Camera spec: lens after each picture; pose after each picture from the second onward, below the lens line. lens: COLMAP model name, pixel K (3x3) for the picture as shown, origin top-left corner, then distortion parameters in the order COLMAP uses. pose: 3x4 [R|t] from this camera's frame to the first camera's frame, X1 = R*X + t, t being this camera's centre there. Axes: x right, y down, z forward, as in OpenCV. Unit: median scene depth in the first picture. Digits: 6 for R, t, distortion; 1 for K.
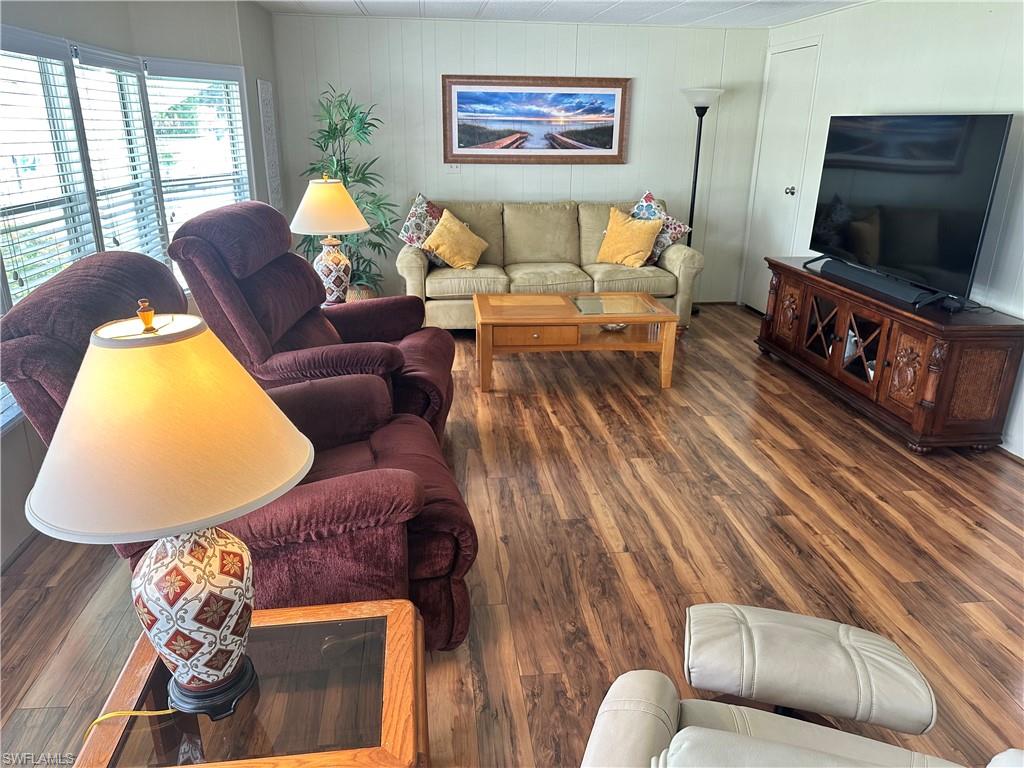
lens RADIAL K [[720.5, 0, 515.6], [0, 720.5, 386.2], [0, 0, 1]] dist [0.070177, -0.084993]
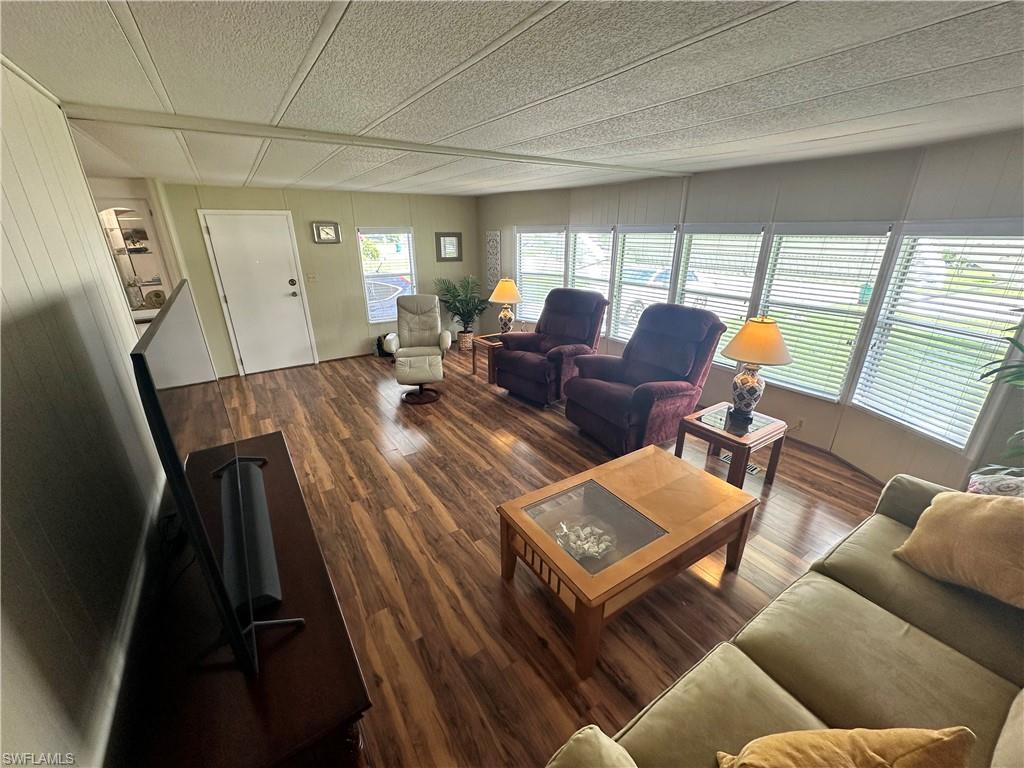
lens RADIAL K [[409.8, 0, 510.0], [0, 409.8, 382.7], [0, 0, 1]] dist [-0.001179, 0.000501]
pose [[-0.894829, 0.146479, -0.421692, 0.318082], [-0.158478, 0.778868, 0.606836, -0.406672], [0.417331, 0.609843, -0.673740, 0.992830]]
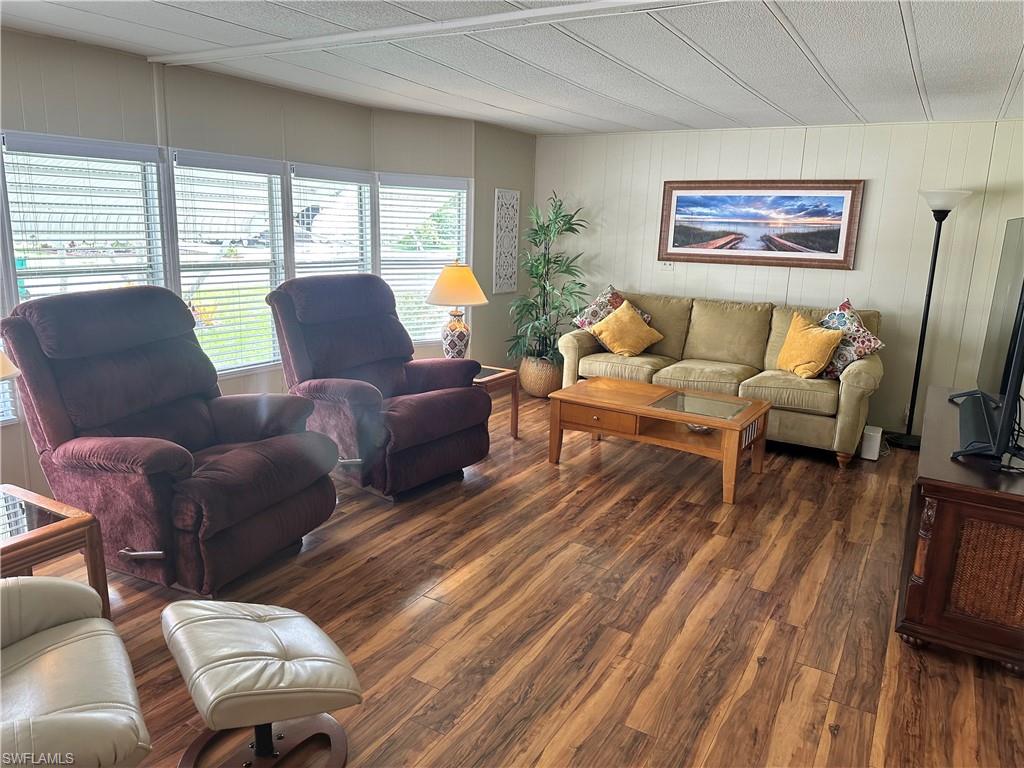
lens RADIAL K [[720.5, 0, 517.0], [0, 720.5, 381.6], [0, 0, 1]] dist [0.070177, -0.084993]
pose [[0.795633, 0.144005, -0.588414, 0.422980], [-0.225222, 0.972025, -0.066649, -0.020504], [0.562355, 0.185552, 0.805809, 0.072526]]
